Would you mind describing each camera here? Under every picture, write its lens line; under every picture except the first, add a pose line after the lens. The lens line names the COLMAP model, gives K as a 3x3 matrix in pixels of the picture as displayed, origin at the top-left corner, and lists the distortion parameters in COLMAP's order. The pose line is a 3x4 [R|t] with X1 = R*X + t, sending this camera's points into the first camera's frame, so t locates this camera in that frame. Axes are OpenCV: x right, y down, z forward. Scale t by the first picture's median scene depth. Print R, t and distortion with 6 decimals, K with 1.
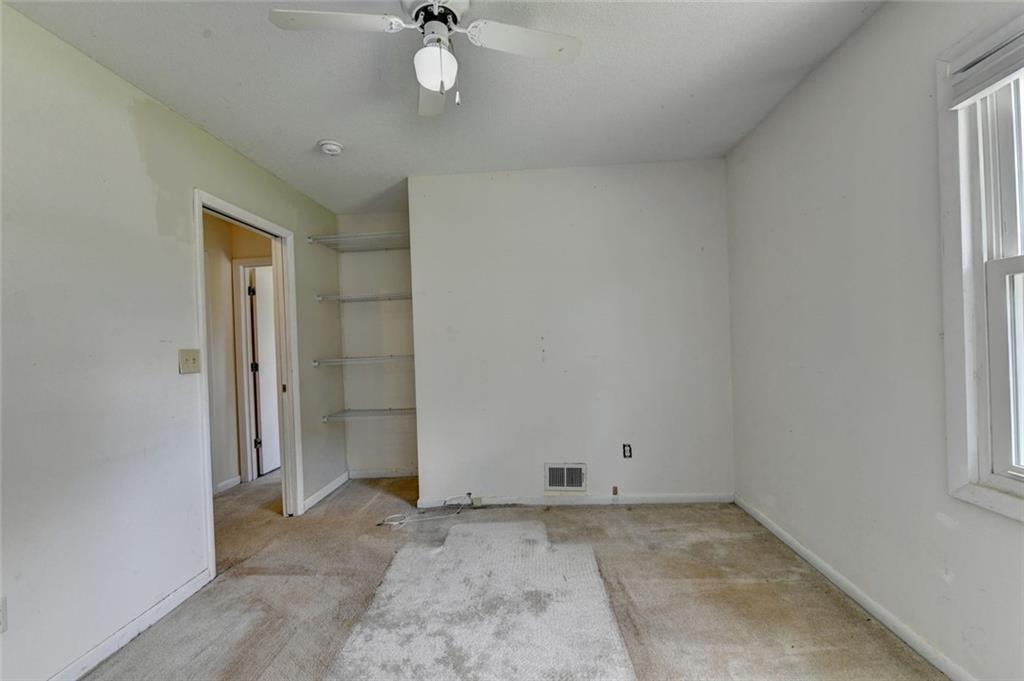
lens RADIAL K [[410.5, 0, 520.9], [0, 410.5, 341.9], [0, 0, 1]] dist [-0.009024, -0.000133]
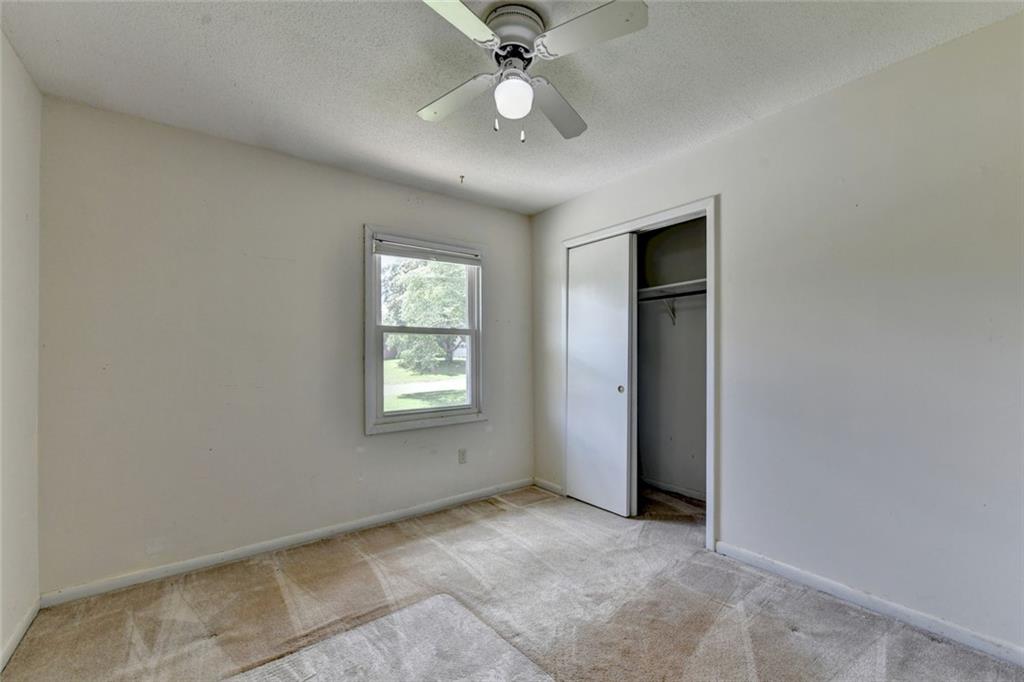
lens RADIAL K [[427.5, 0, 511.3], [0, 427.5, 354.2], [0, 0, 1]] dist [-0.006827, -0.000271]
pose [[-0.638050, 0.042463, 0.768823, -0.643788], [0.034768, 0.999049, -0.026325, 0.029995], [-0.769210, 0.009934, -0.638919, 1.062856]]
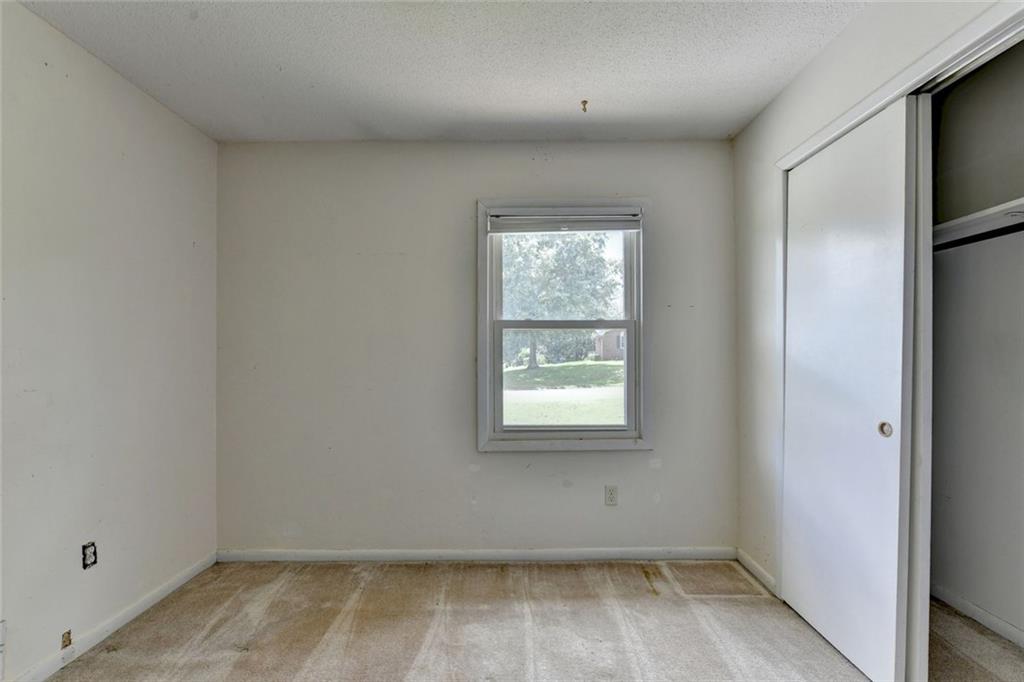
lens RADIAL K [[427.5, 0, 511.3], [0, 427.5, 354.2], [0, 0, 1]] dist [-0.006827, -0.000271]
pose [[-0.037245, 0.035672, 0.998669, -0.458586], [0.012469, 0.999301, -0.035230, 0.018000], [-0.999228, 0.011141, -0.037664, 0.546091]]
